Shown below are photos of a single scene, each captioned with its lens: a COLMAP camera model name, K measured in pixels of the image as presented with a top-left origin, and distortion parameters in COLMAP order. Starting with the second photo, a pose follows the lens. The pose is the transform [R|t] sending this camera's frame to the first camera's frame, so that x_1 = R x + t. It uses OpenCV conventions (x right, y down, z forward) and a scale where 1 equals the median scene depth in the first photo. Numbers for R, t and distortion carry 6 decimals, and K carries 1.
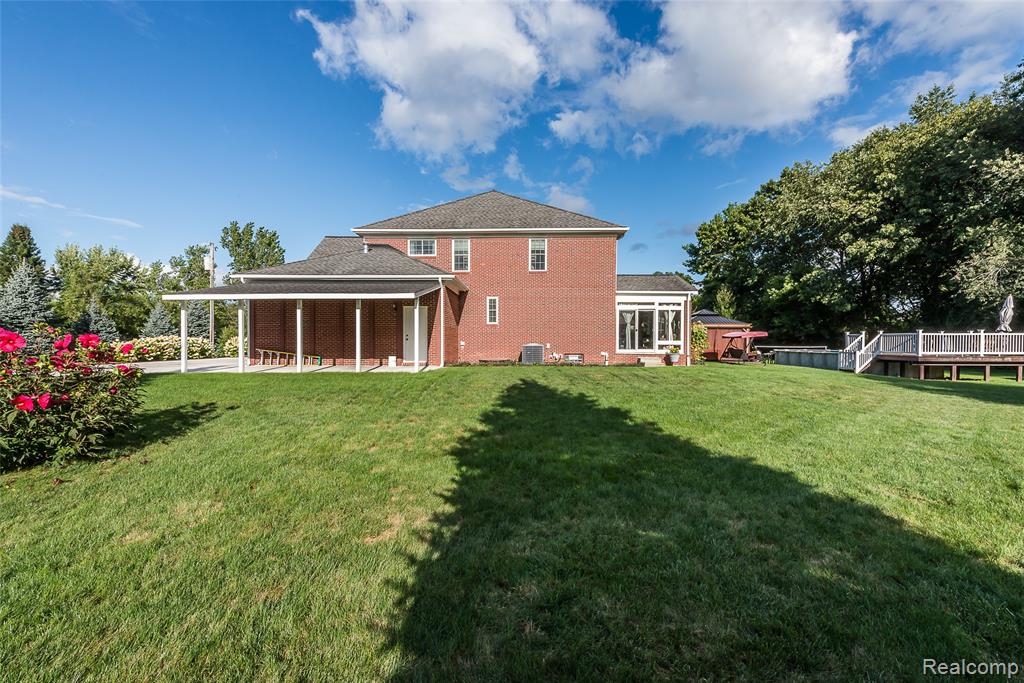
lens RADIAL K [[436.6, 0, 512.0], [0, 436.6, 341.5], [0, 0, 1]] dist [0.000824, 0.000099]
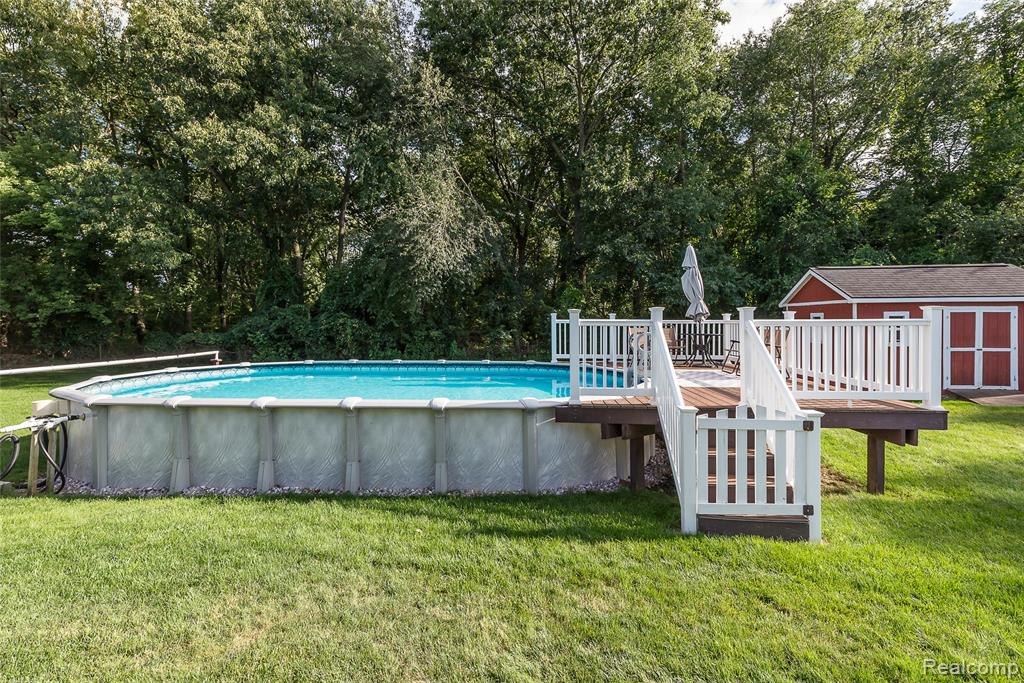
lens RADIAL K [[386.2, 0, 506.2], [0, 386.2, 328.8], [0, 0, 1]] dist [-0.000015, -0.000054]
pose [[0.045219, -0.028758, 0.998563, 0.339292], [0.014728, 0.999496, 0.028118, -0.005500], [-0.998869, 0.013435, 0.045619, 0.589954]]
